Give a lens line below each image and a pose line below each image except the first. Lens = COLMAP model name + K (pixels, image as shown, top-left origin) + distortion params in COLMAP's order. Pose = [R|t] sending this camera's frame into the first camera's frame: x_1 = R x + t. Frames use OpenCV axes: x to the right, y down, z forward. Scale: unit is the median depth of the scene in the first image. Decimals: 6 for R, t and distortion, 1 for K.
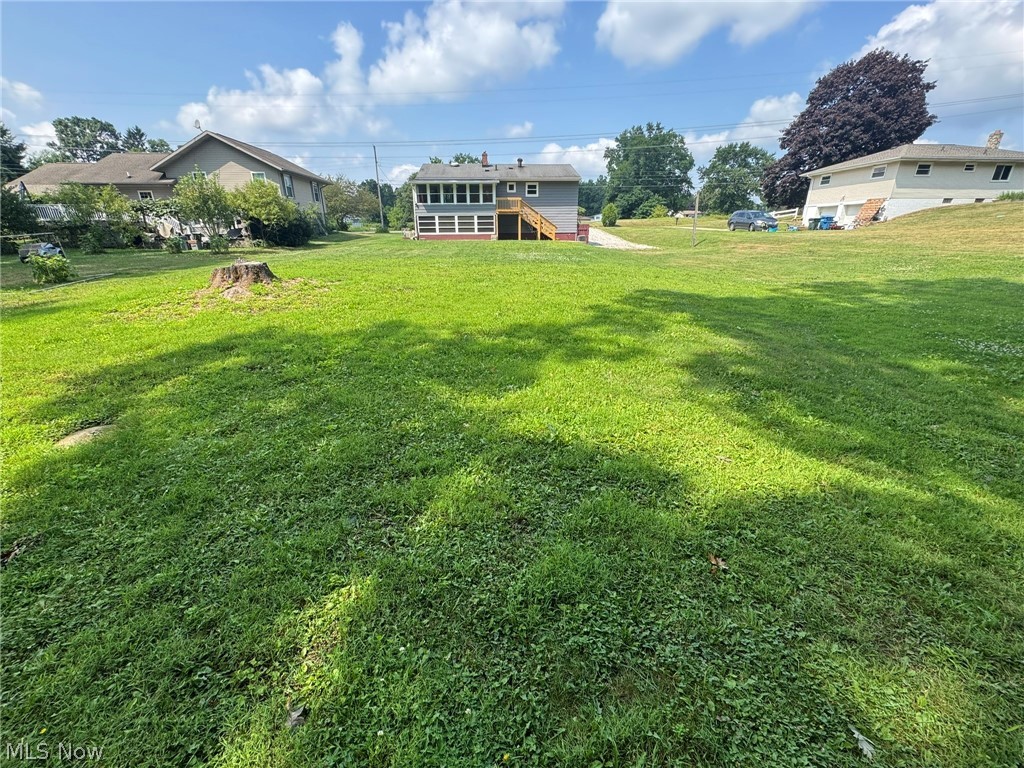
lens RADIAL K [[408.3, 0, 512.0], [0, 408.3, 383.4], [0, 0, 1]] dist [-0.002309, -0.001005]
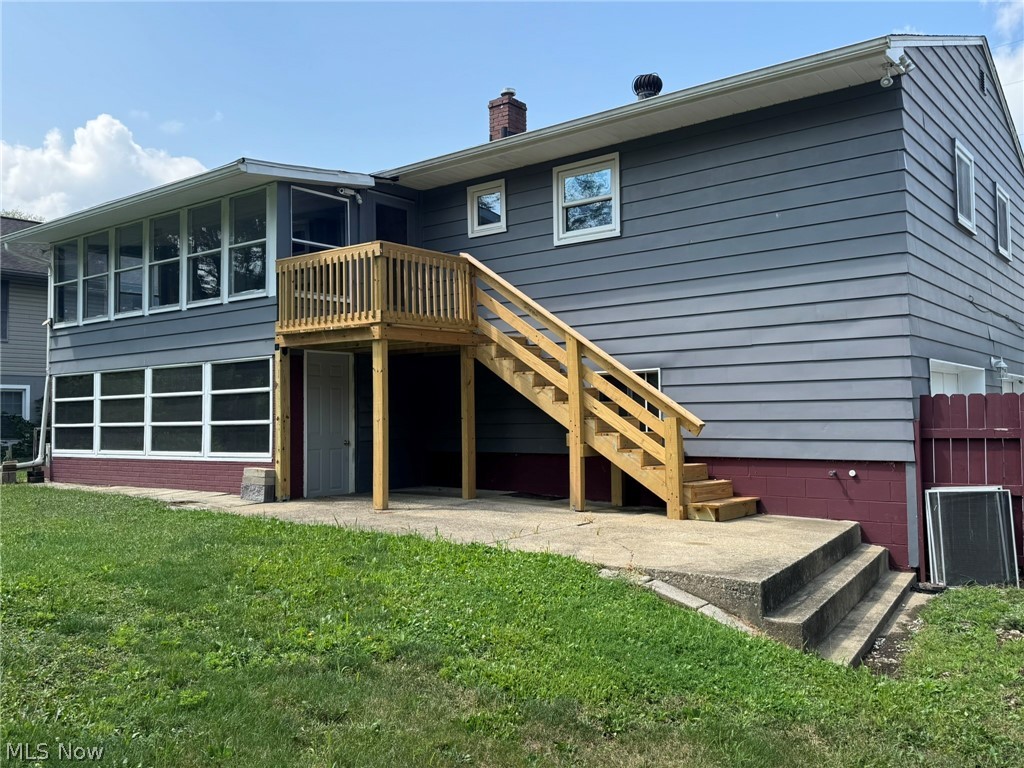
lens RADIAL K [[895.6, 0, 512.2], [0, 895.6, 382.9], [0, 0, 1]] dist [0.004568, 0.000382]
pose [[0.756408, -0.033998, -0.653216, 0.264120], [-0.218353, 0.928238, -0.301160, -0.304343], [0.616578, 0.370431, 0.694703, 0.787166]]
